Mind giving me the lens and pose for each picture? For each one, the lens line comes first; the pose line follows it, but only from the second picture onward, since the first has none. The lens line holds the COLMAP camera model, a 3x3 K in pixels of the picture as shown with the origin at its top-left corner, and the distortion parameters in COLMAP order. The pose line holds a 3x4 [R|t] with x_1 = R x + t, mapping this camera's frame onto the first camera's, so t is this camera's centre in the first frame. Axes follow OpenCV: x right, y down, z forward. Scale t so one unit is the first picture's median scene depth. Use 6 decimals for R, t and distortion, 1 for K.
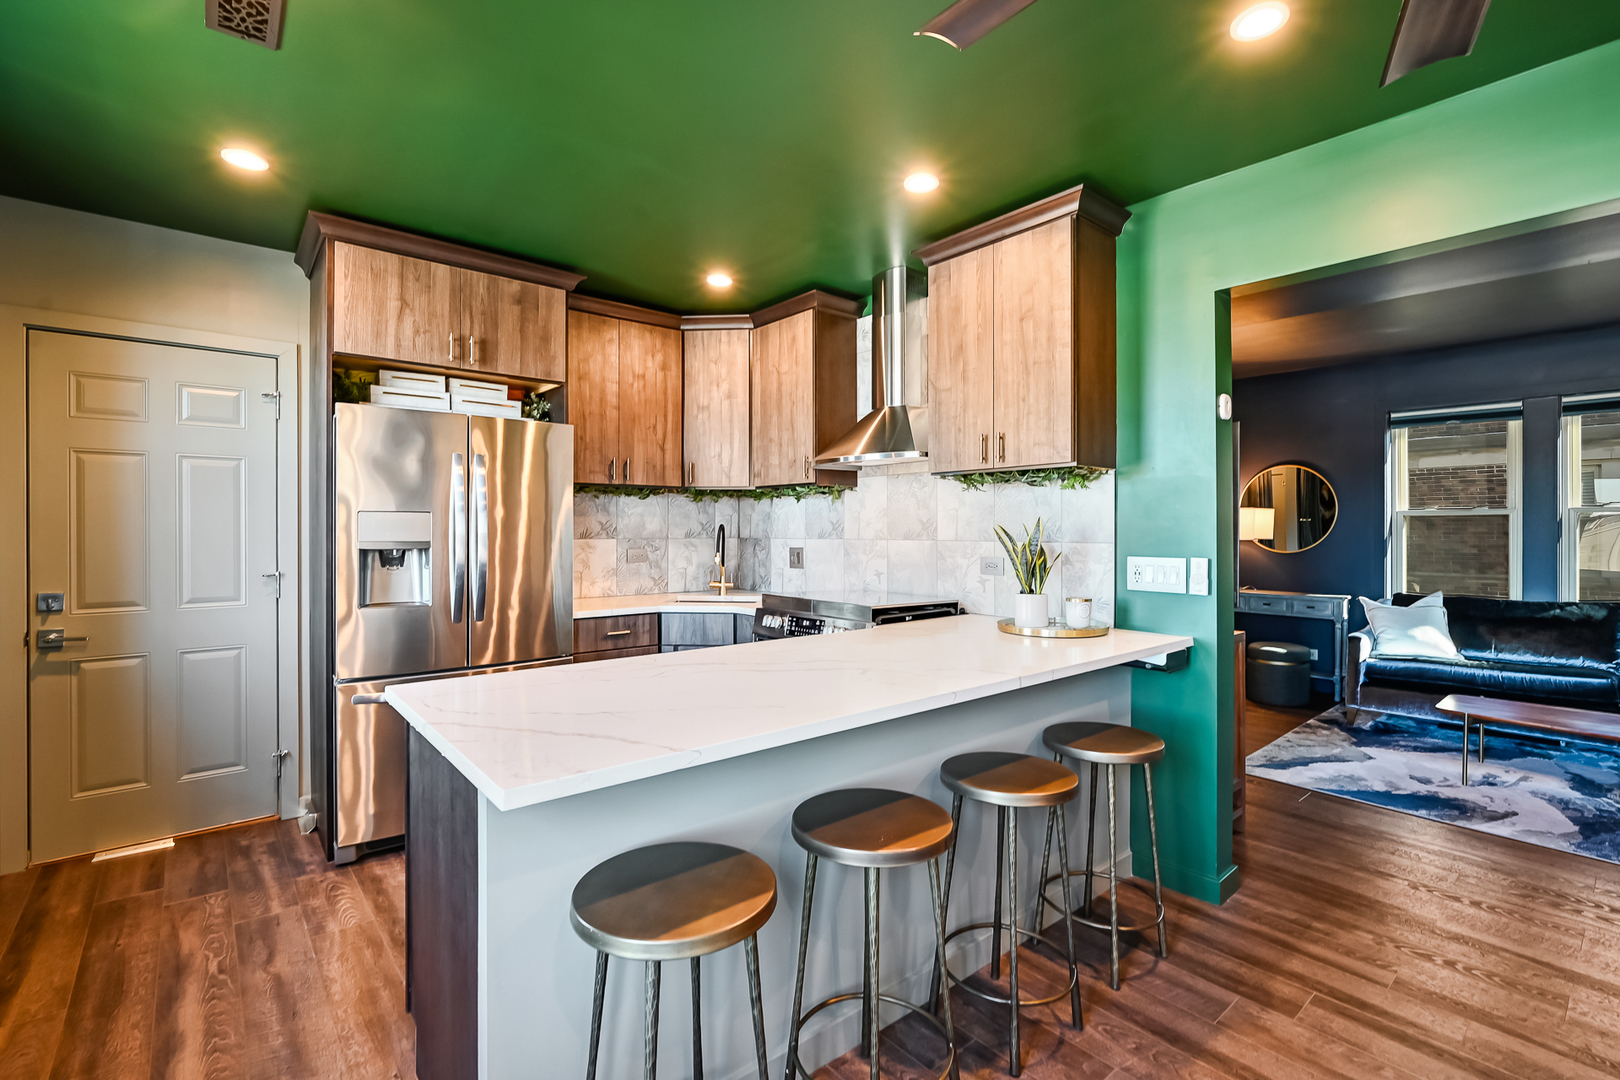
lens RADIAL K [[727.5, 0, 807.7], [0, 727.5, 527.0], [0, 0, 1]] dist [-0.001939, -0.000071]
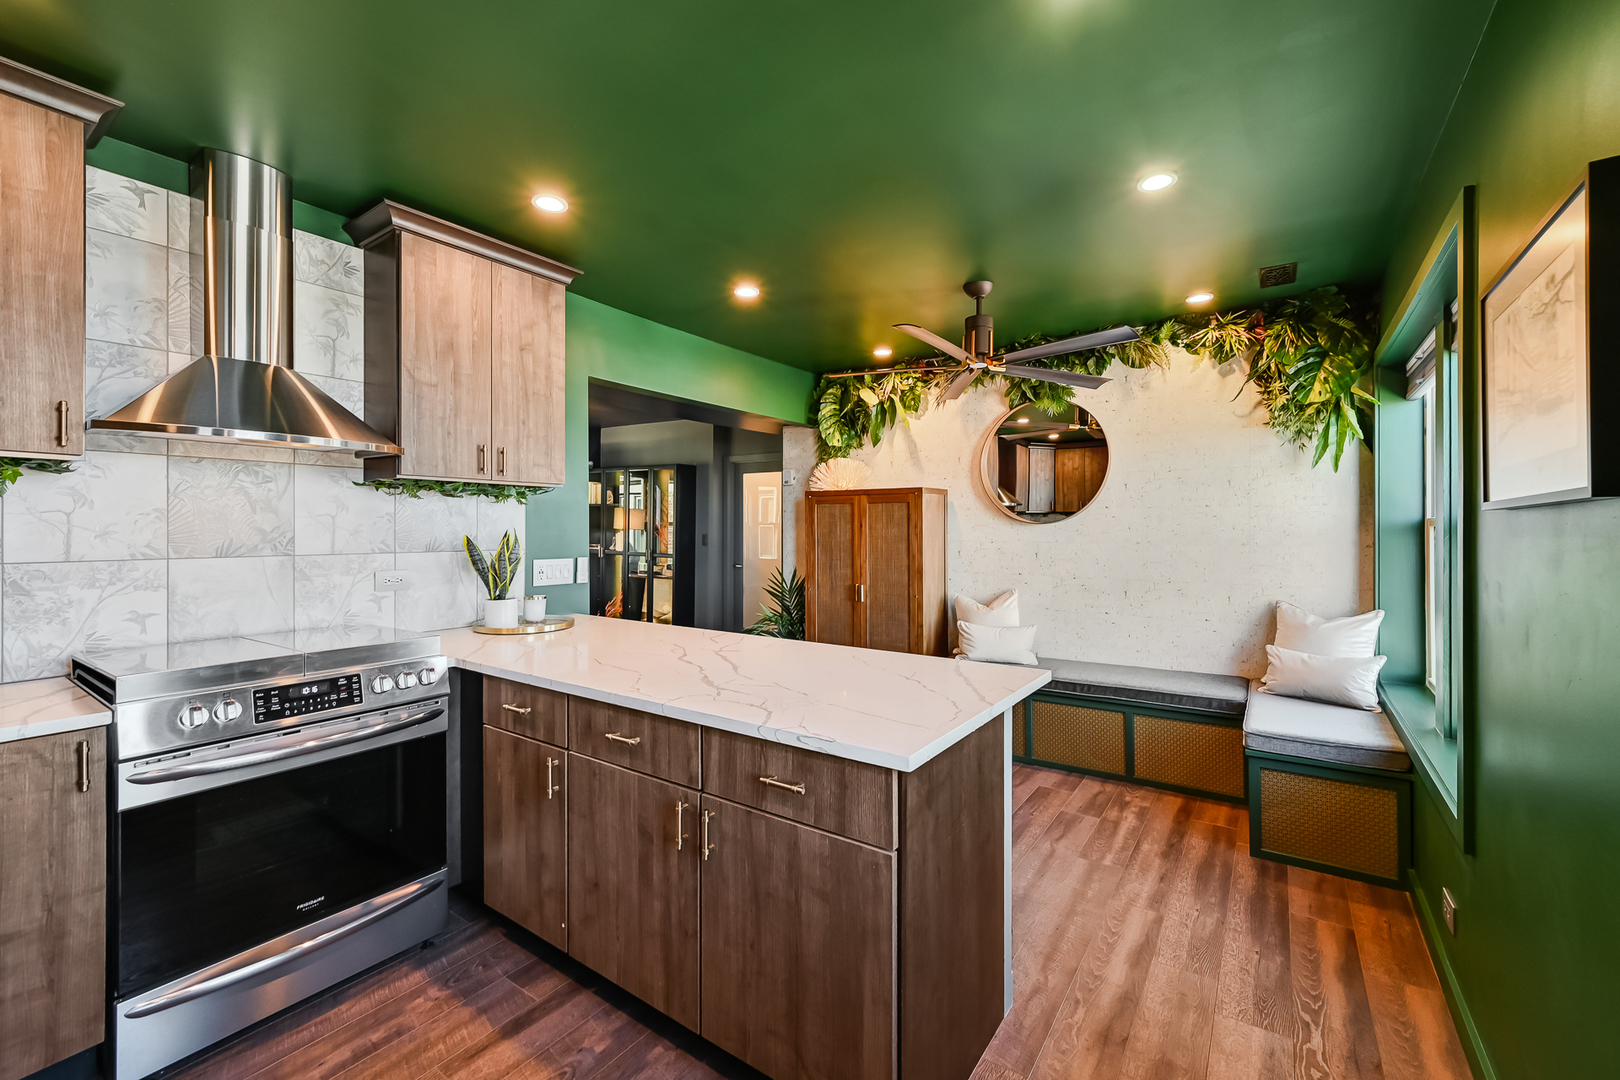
lens RADIAL K [[663.2, 0, 808.9], [0, 663.2, 535.0], [0, 0, 1]] dist [0.000267, 0.000019]
pose [[-0.257246, -0.004827, 0.966334, -0.778215], [0.000817, 0.999986, 0.005212, -0.008063], [-0.966346, 0.002130, -0.257239, 0.821161]]
